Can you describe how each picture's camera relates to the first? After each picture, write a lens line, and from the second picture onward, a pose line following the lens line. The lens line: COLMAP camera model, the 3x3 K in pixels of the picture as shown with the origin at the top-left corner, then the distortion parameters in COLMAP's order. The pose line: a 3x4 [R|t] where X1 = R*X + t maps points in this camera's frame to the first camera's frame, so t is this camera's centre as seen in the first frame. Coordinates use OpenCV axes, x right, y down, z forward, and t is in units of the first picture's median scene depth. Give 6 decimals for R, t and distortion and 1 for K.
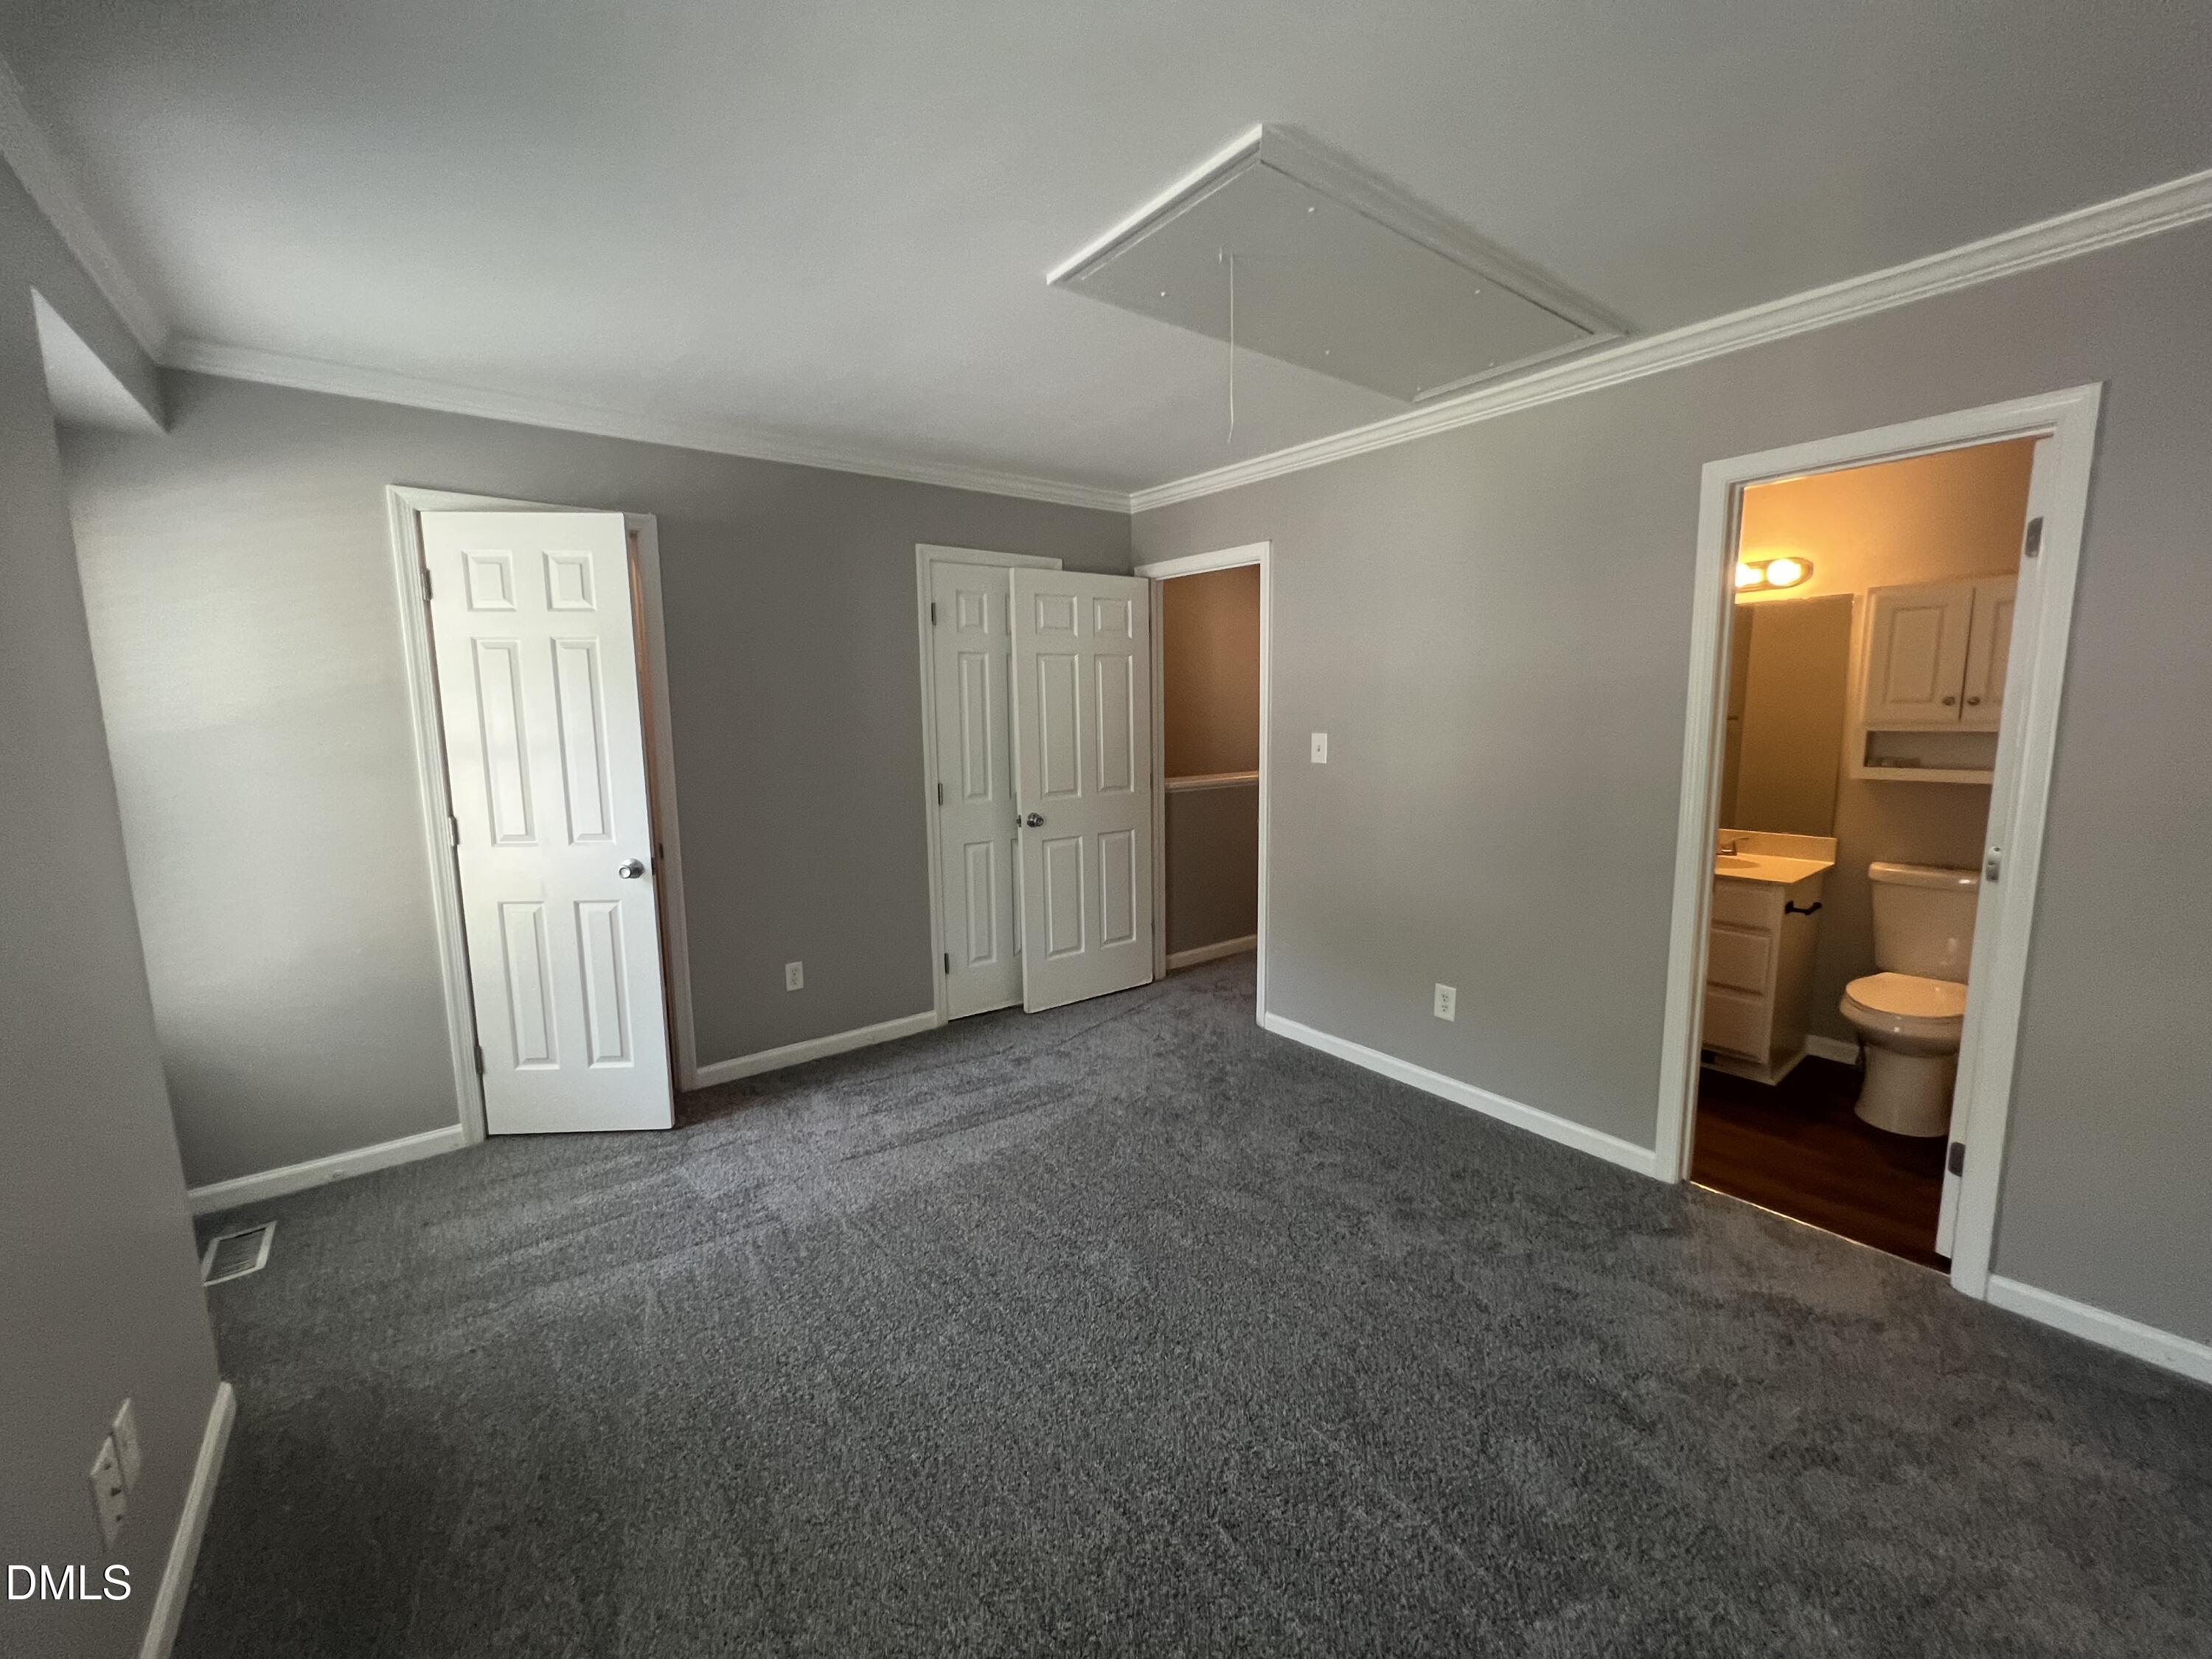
lens RADIAL K [[887.3, 0, 1117.6], [0, 887.3, 834.3], [0, 0, 1]] dist [-0.003088, 0.001199]
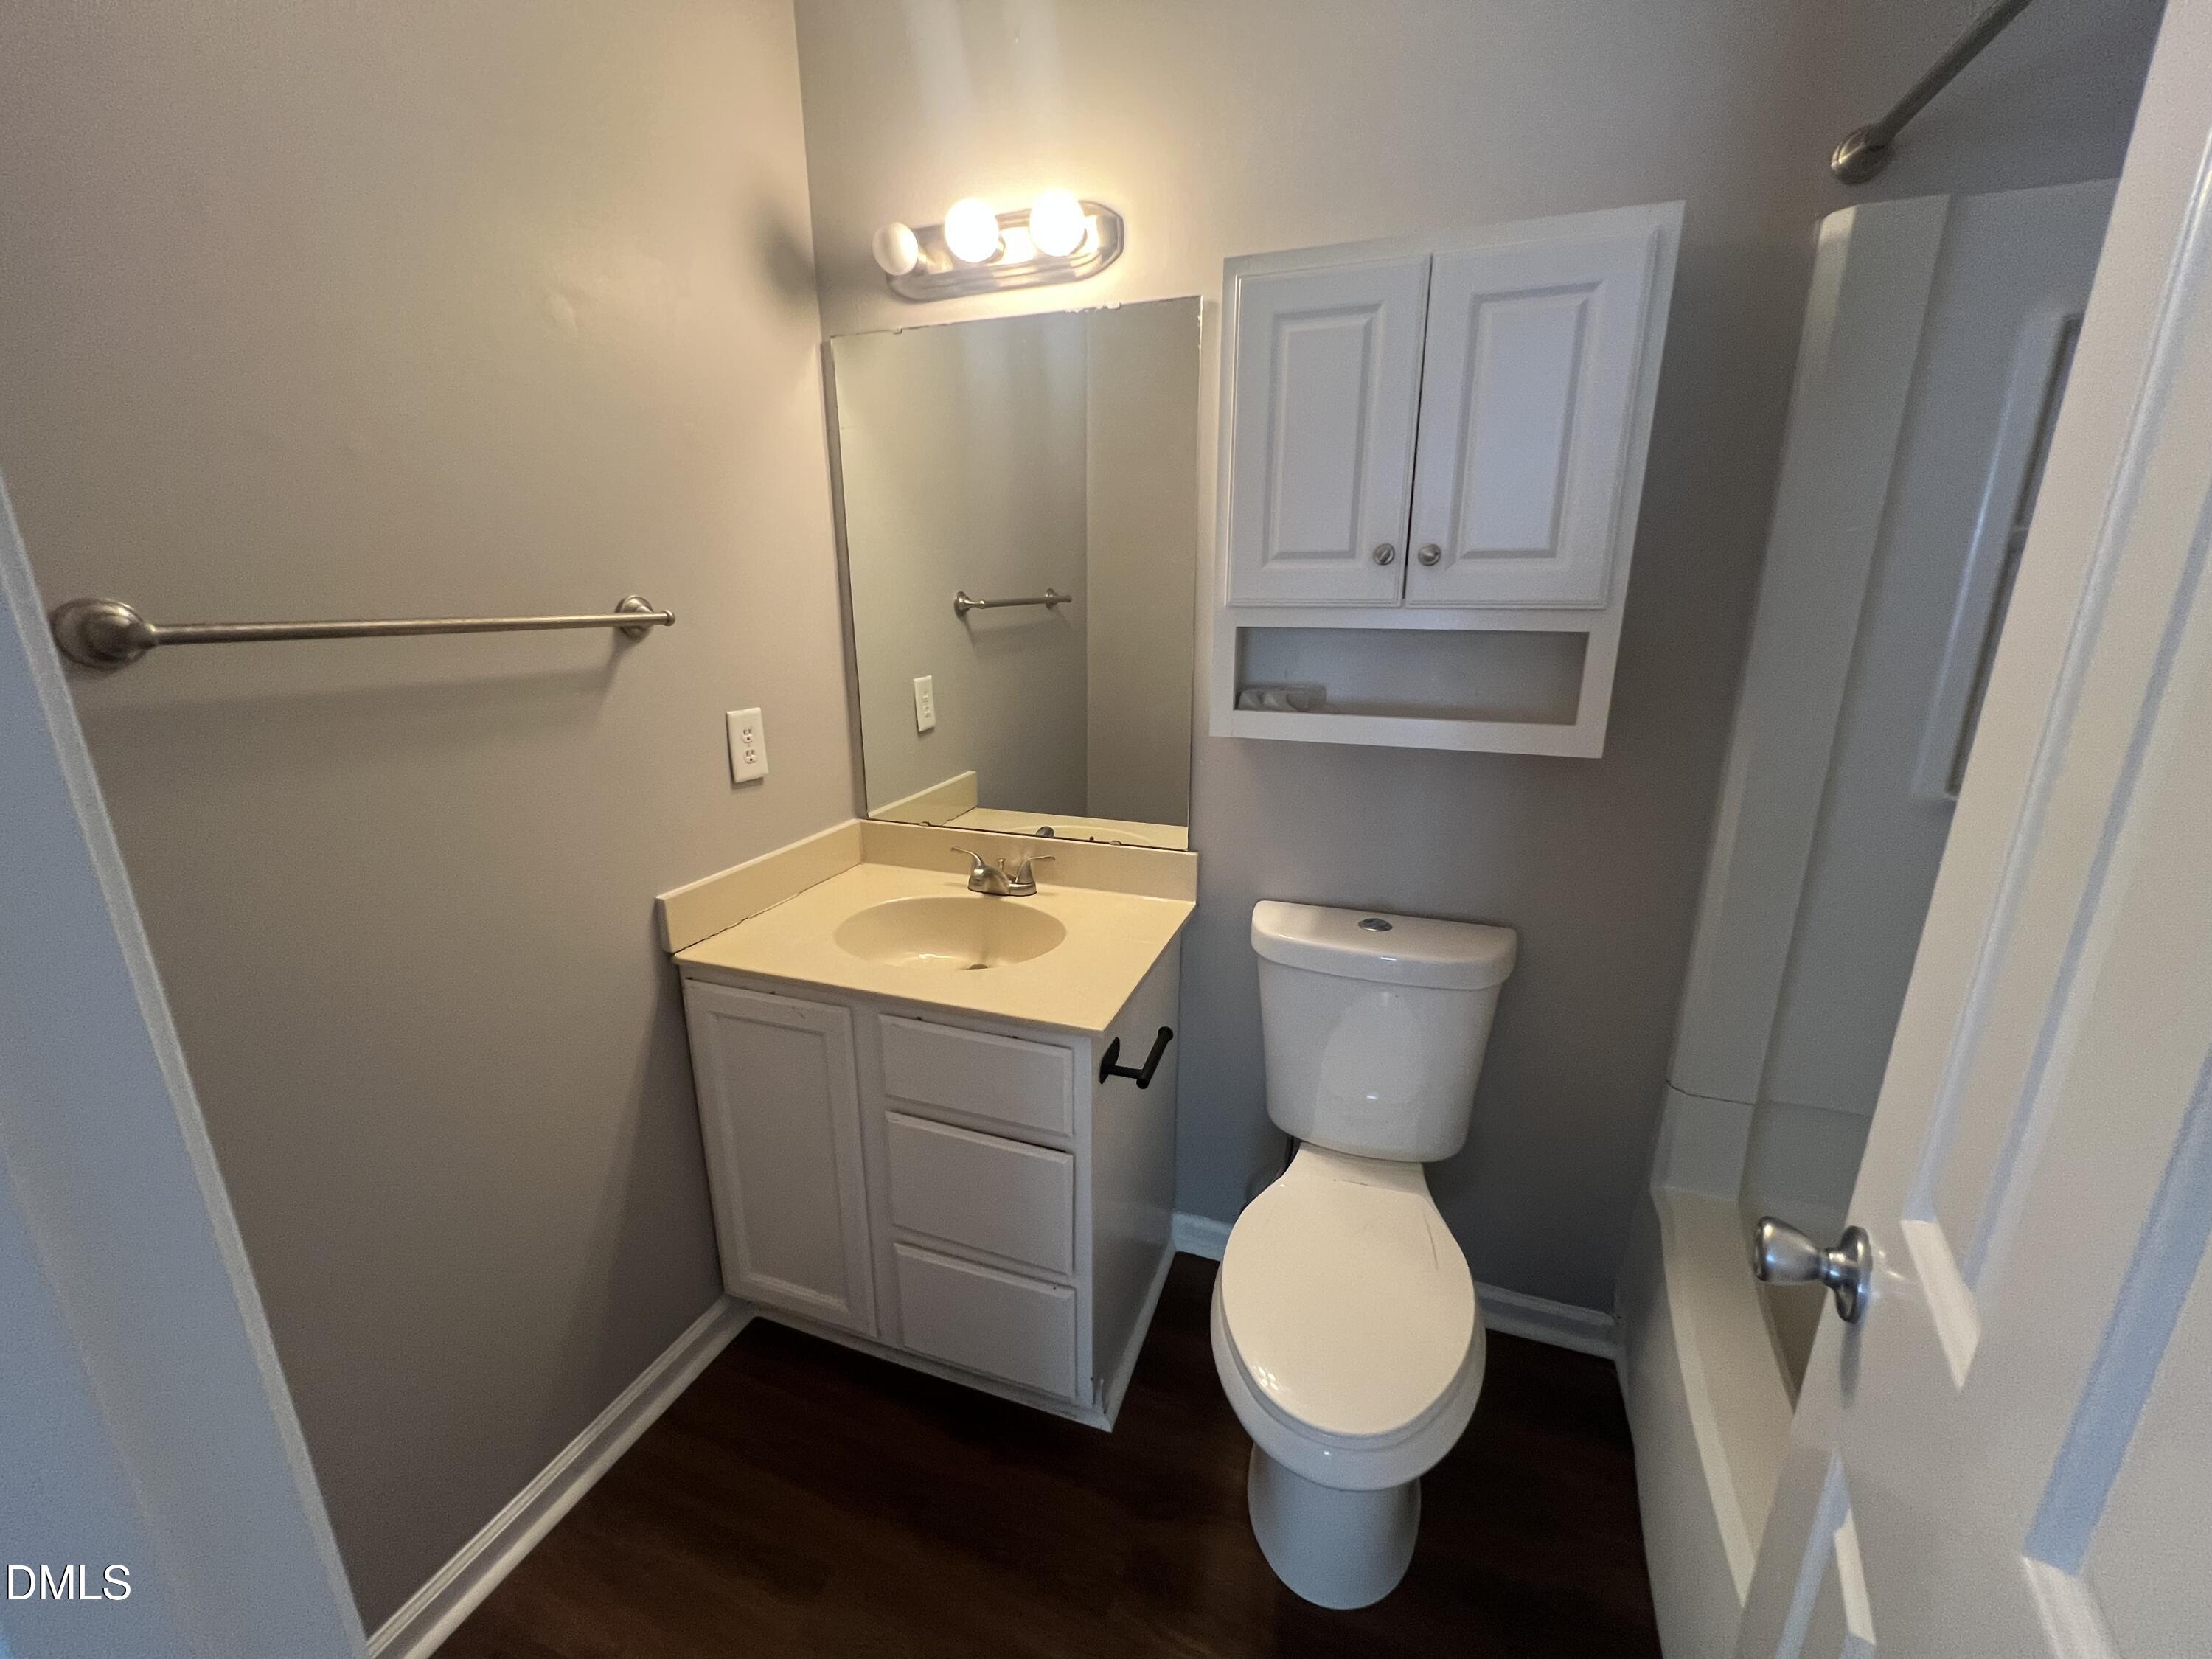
lens RADIAL K [[887.3, 0, 1113.2], [0, 887.3, 827.1], [0, 0, 1]] dist [-0.003088, 0.001199]
pose [[0.847235, -0.117547, 0.518049, 0.560028], [0.059969, 0.990141, 0.126592, -0.078534], [-0.527822, -0.076186, 0.845931, 0.658796]]
